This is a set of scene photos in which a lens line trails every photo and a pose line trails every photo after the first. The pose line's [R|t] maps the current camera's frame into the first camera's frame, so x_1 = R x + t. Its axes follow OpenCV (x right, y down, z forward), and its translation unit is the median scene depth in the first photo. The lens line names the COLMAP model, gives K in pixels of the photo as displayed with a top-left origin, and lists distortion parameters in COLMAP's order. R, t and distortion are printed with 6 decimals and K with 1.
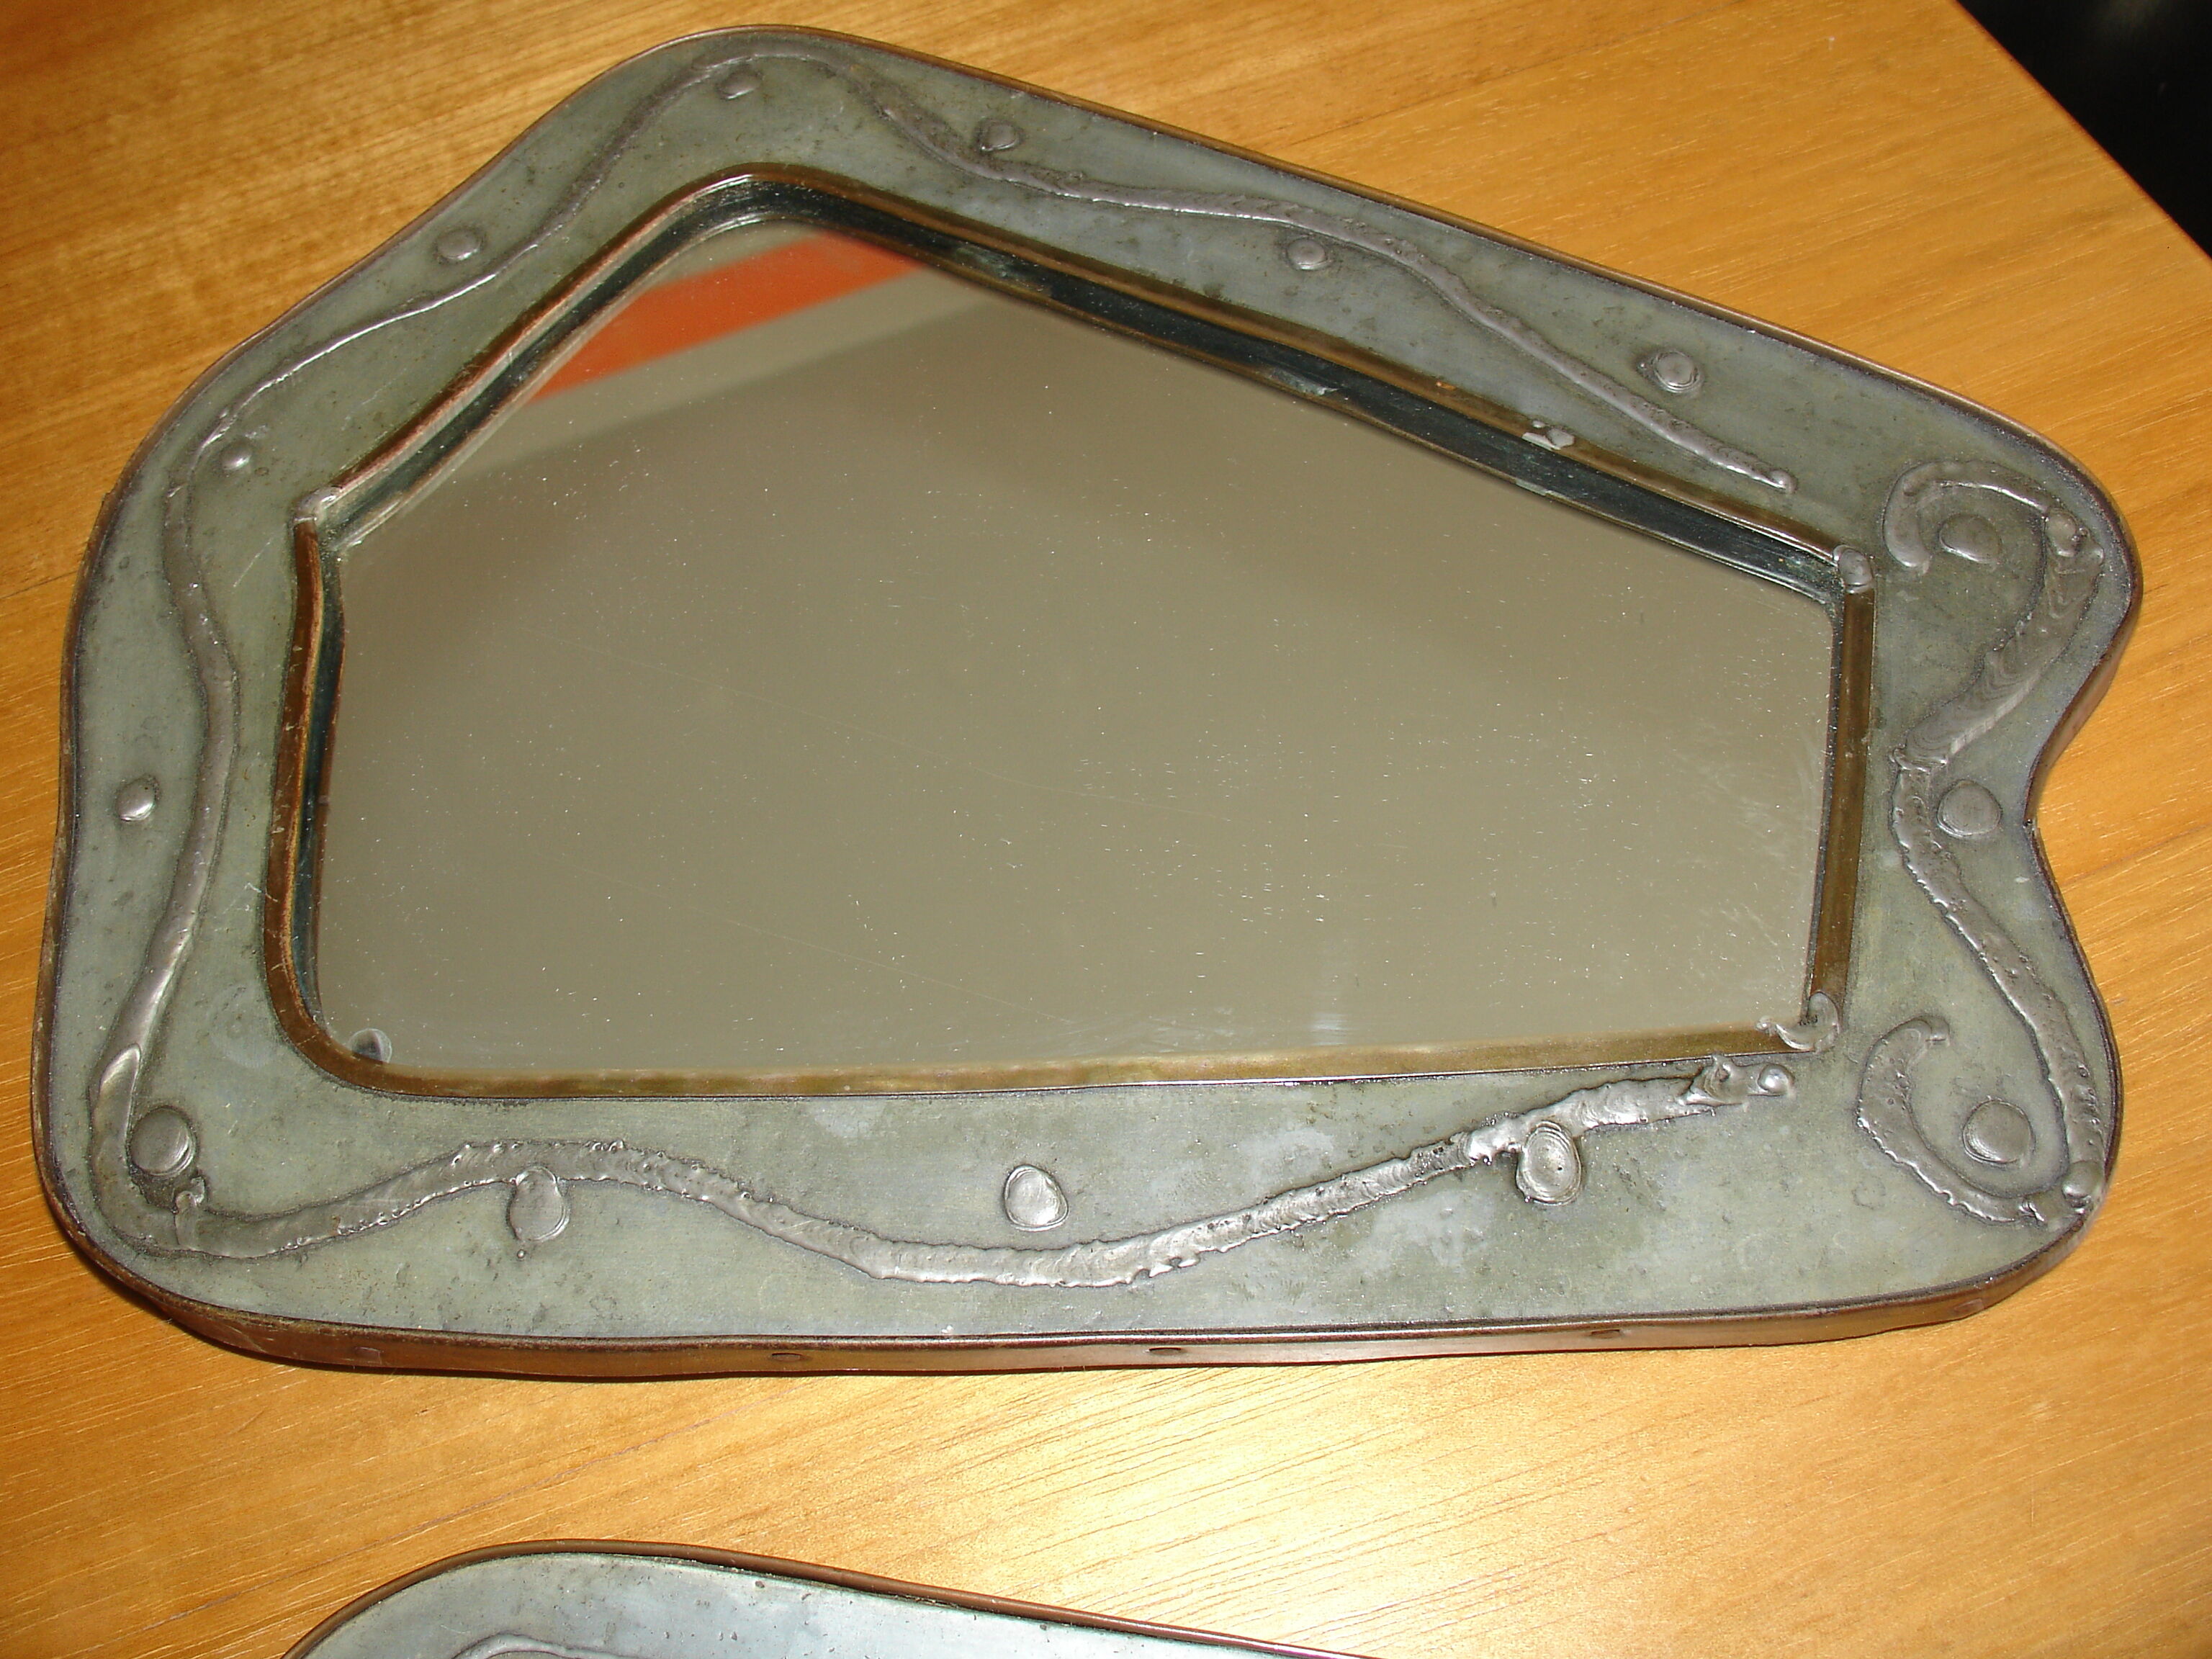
lens RADIAL K [[2208.4, 0, 1106.0], [0, 2208.4, 829.5], [0, 0, 1]] dist [-0.207688, 0.228041]
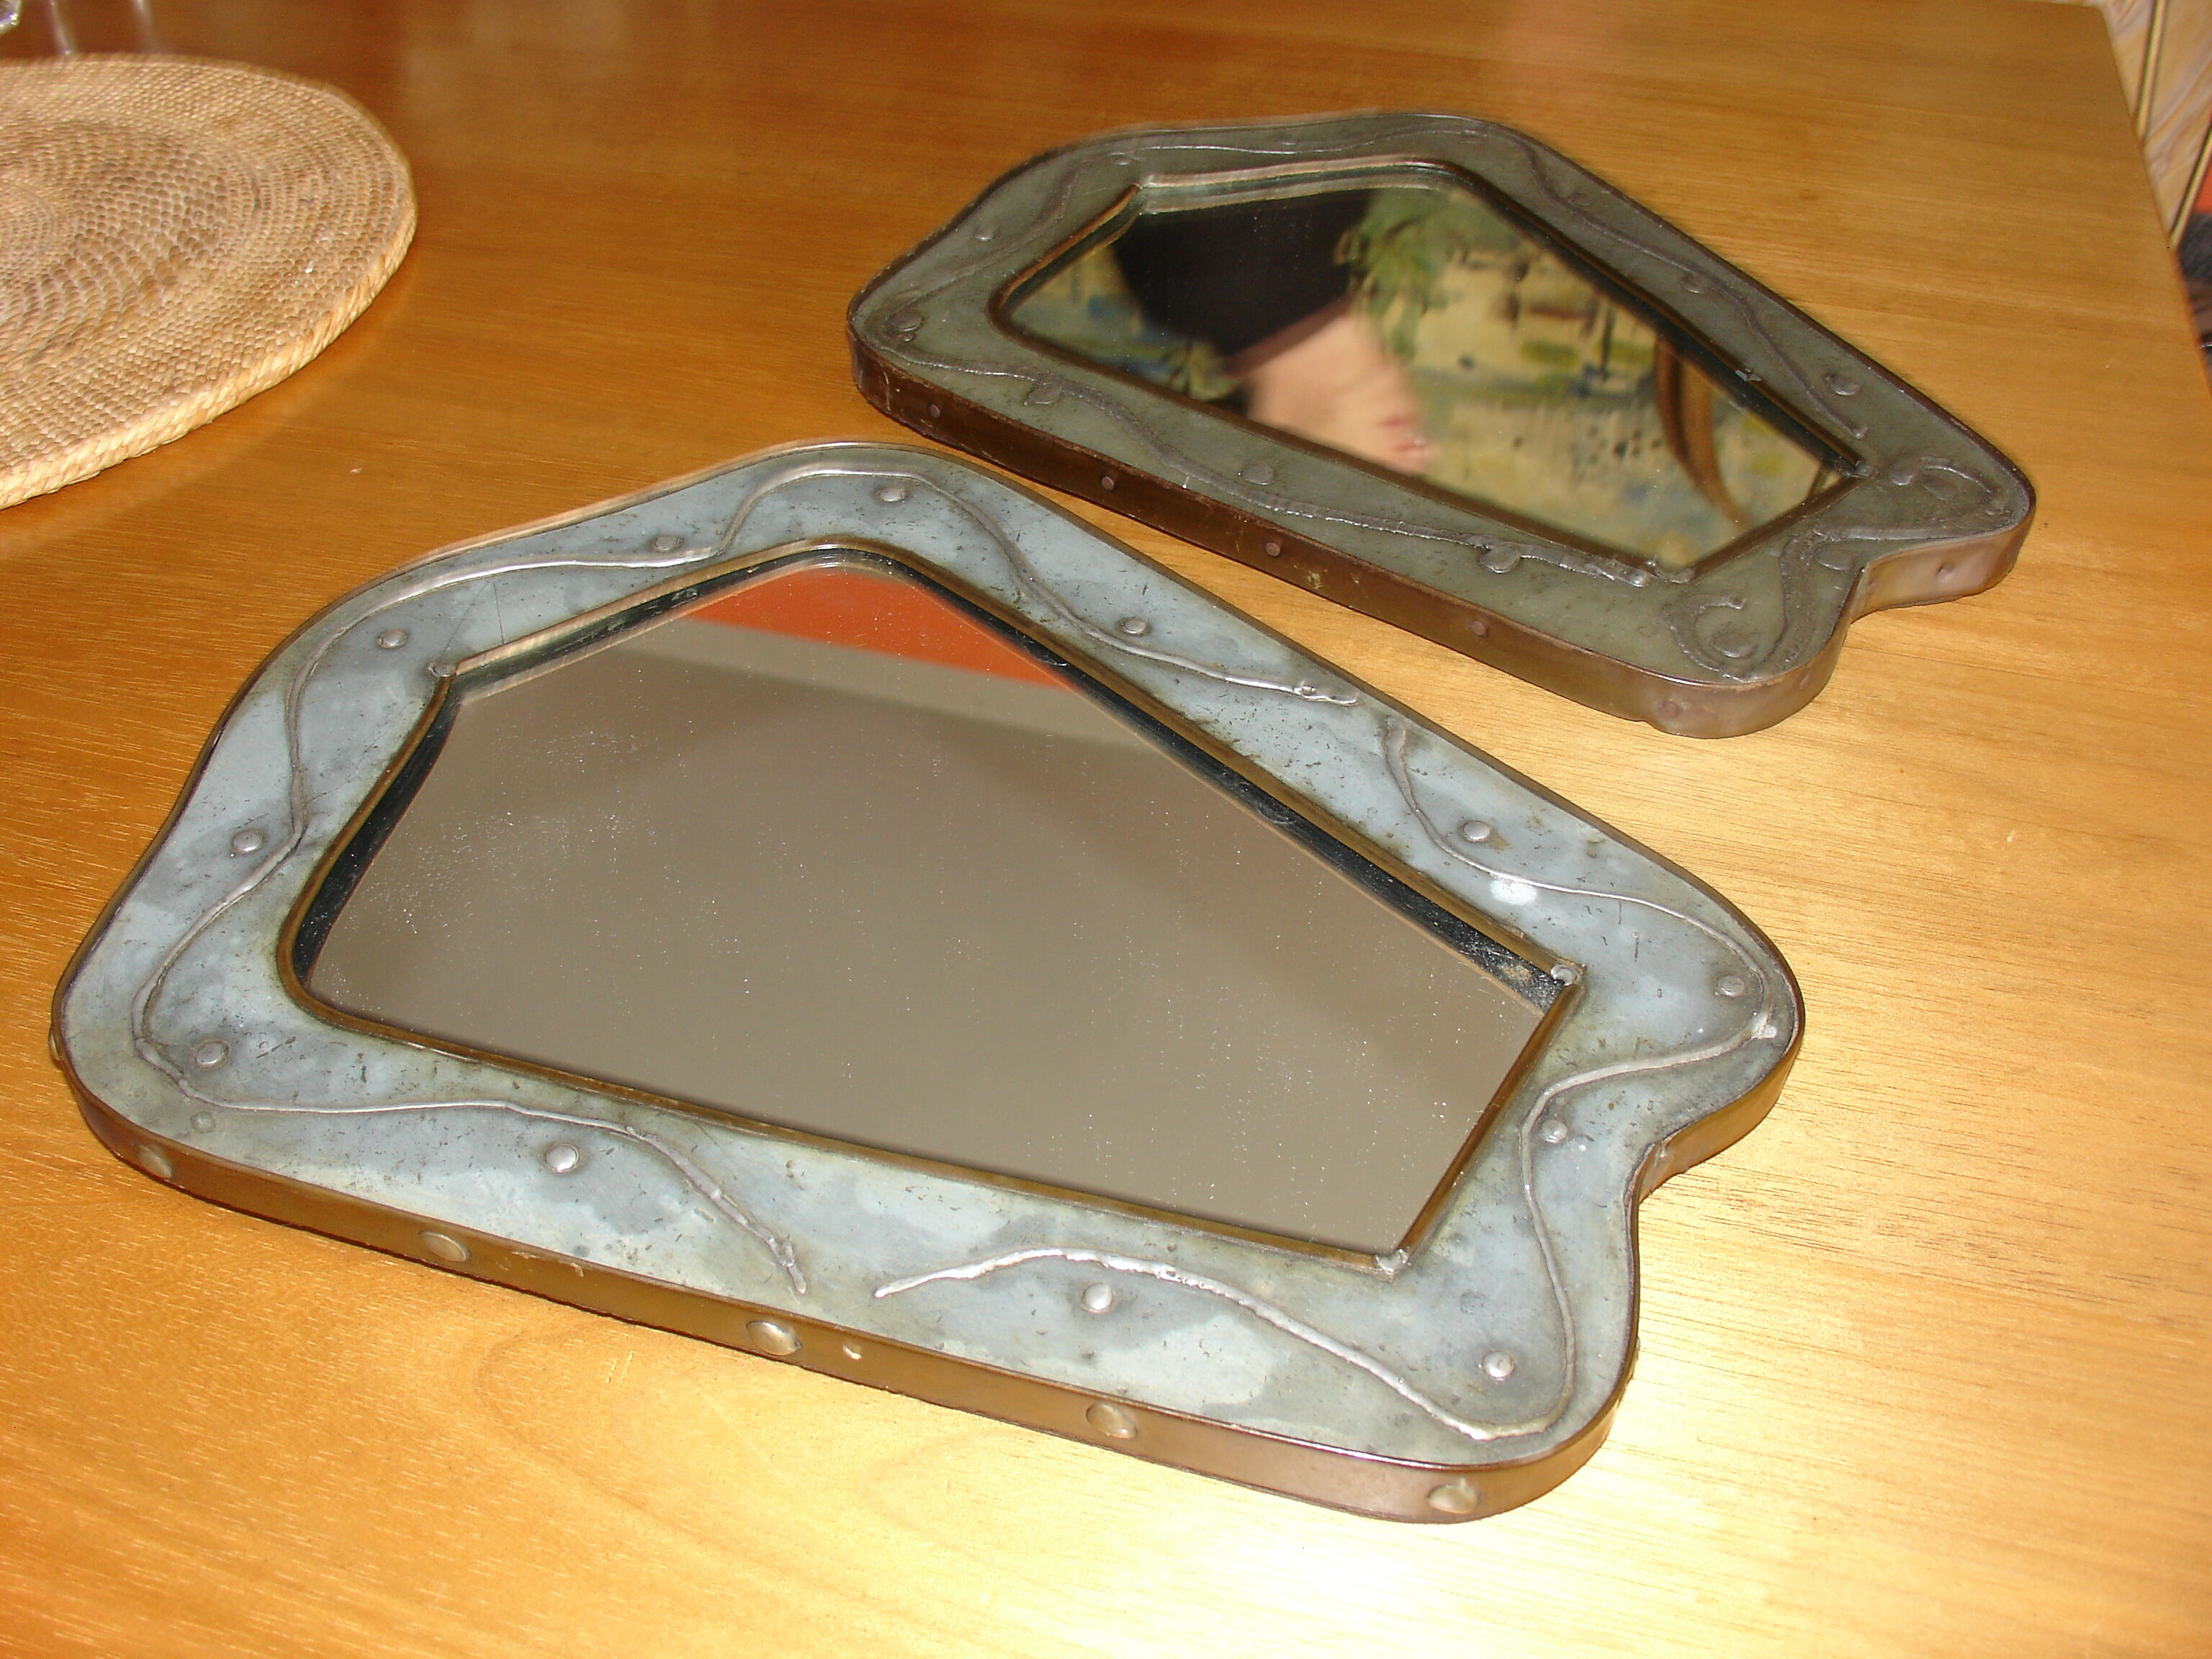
lens RADIAL K [[2208.4, 0, 1106.0], [0, 2208.4, 829.5], [0, 0, 1]] dist [-0.207688, 0.228041]
pose [[0.806723, 0.448643, -0.384600, 0.724618], [-0.539427, 0.824838, -0.169293, 0.810447], [0.241281, 0.344036, 0.907426, -0.654296]]
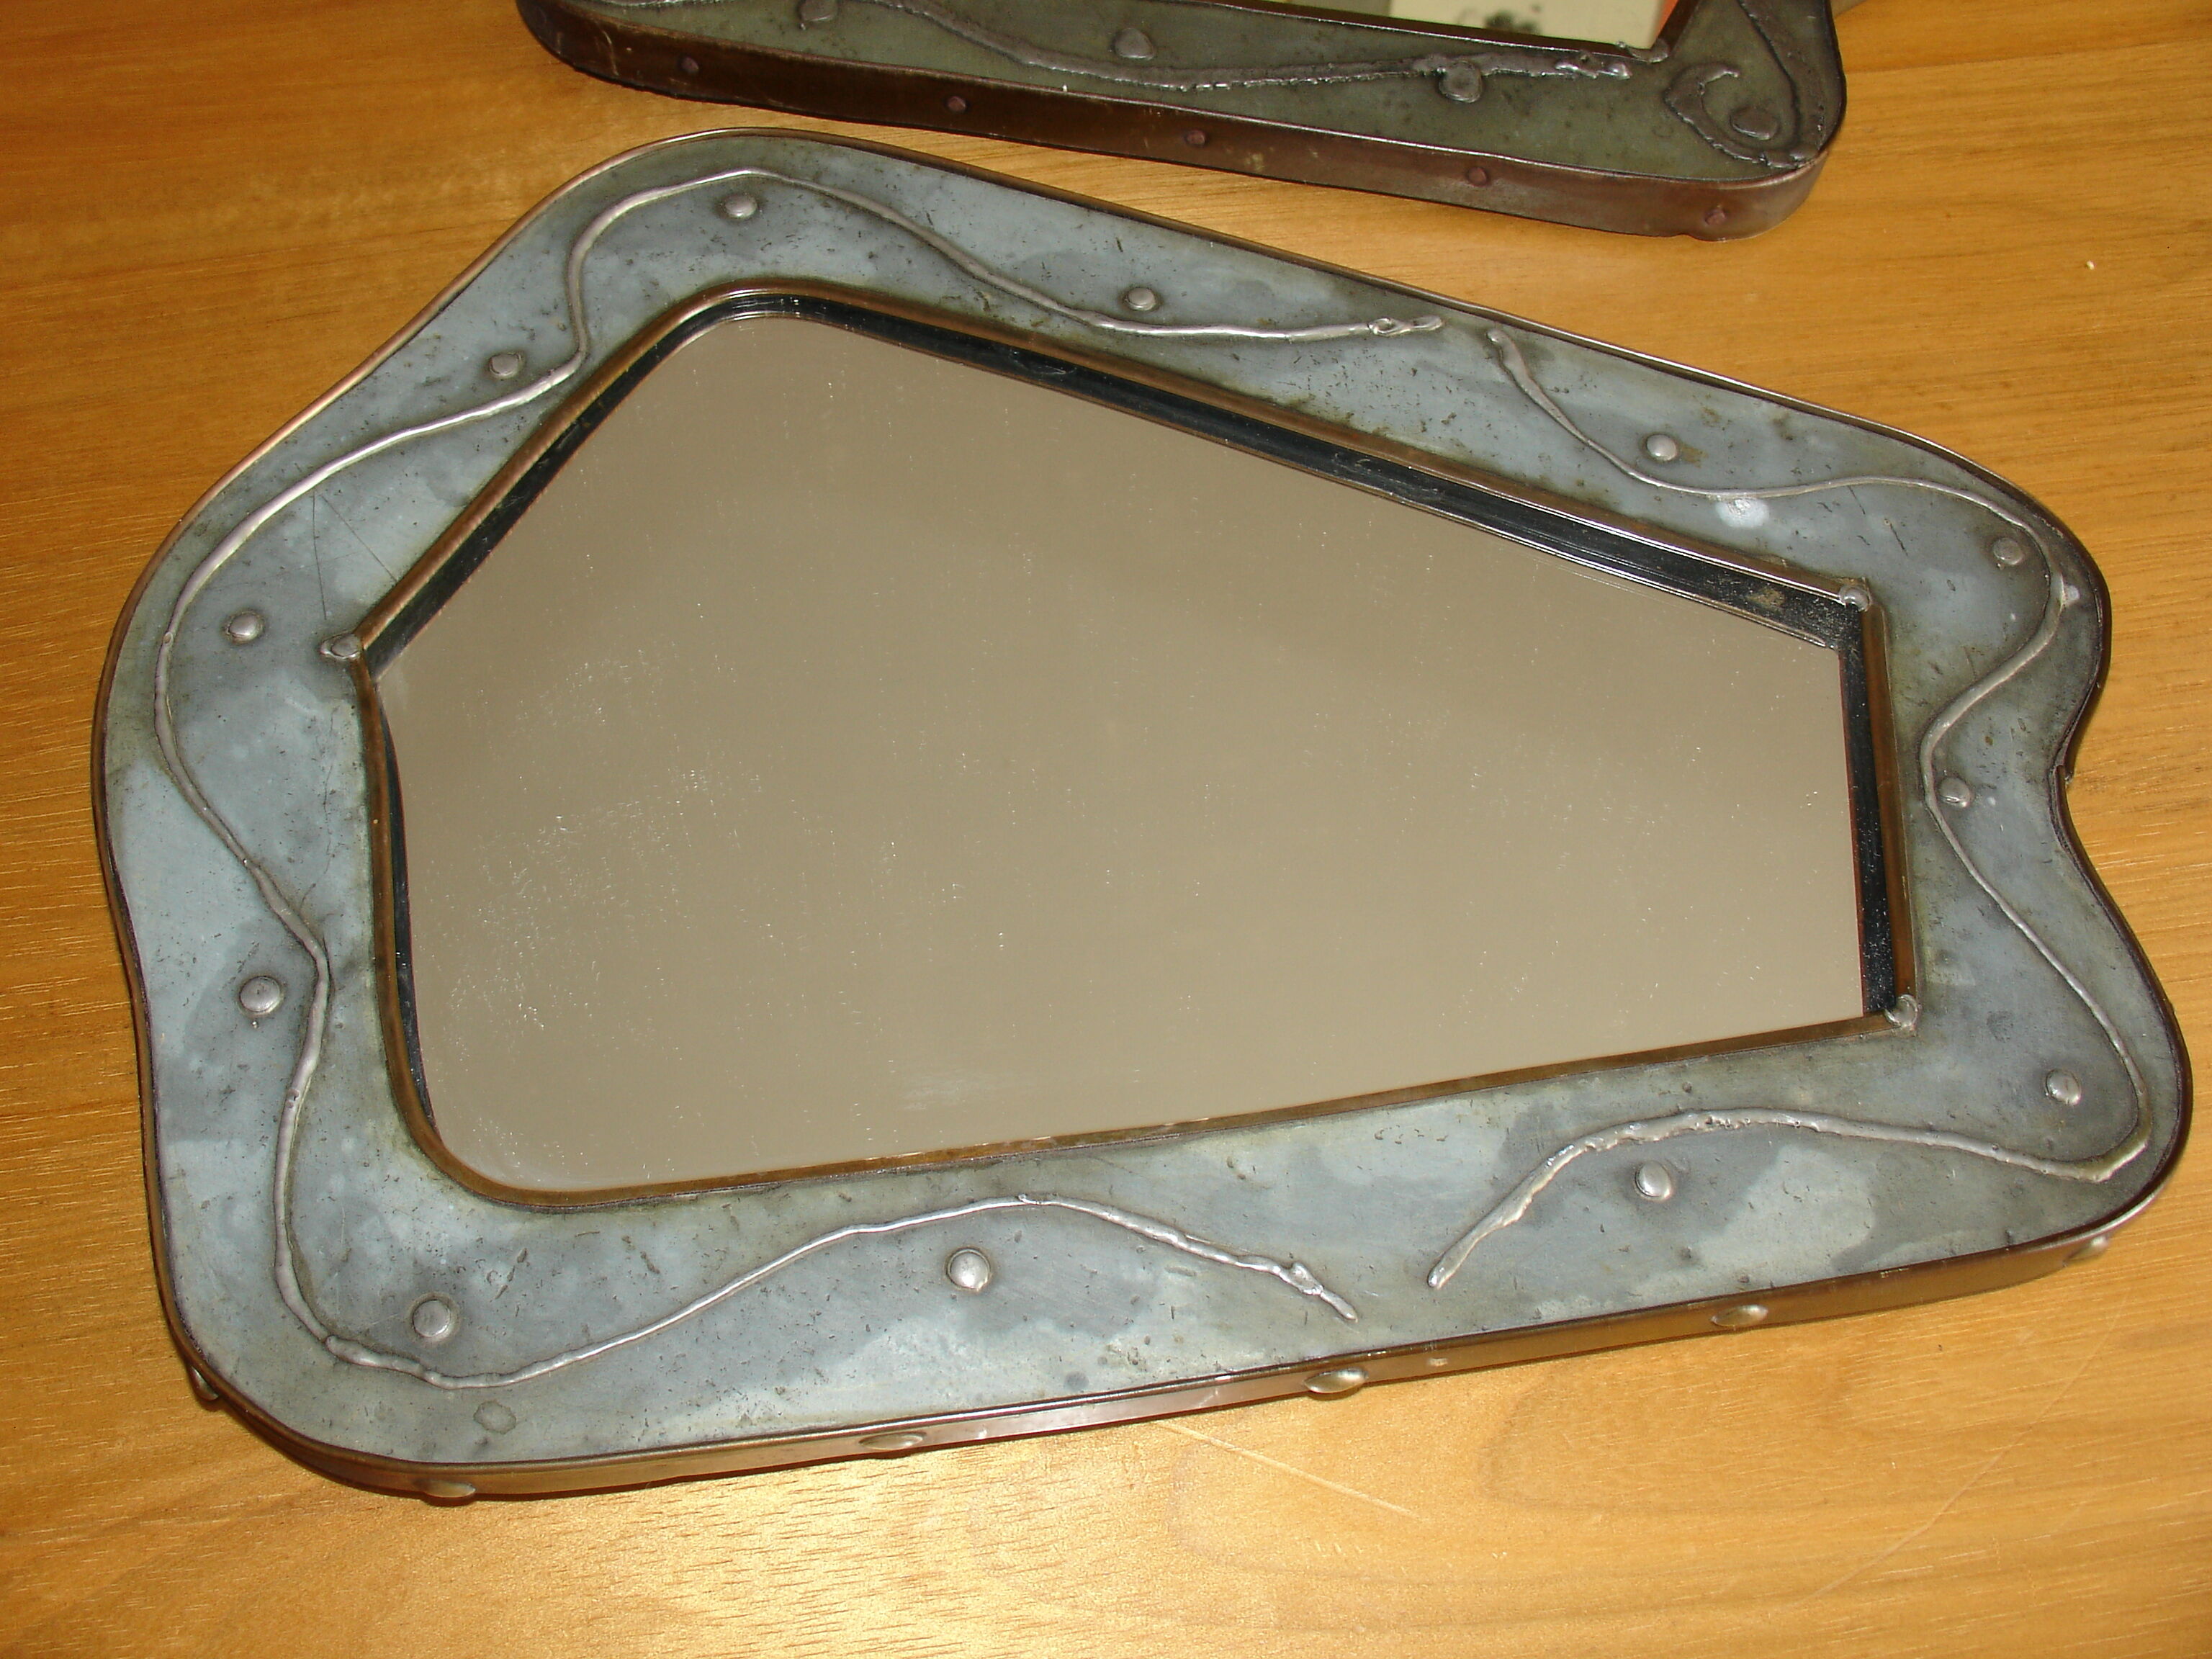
lens RADIAL K [[2208.4, 0, 1106.0], [0, 2208.4, 829.5], [0, 0, 1]] dist [-0.207688, 0.228041]
pose [[0.976223, 0.213876, -0.035303, 0.119878], [-0.214307, 0.976726, -0.008854, 0.722572], [0.032588, 0.016210, 0.999337, -0.519644]]
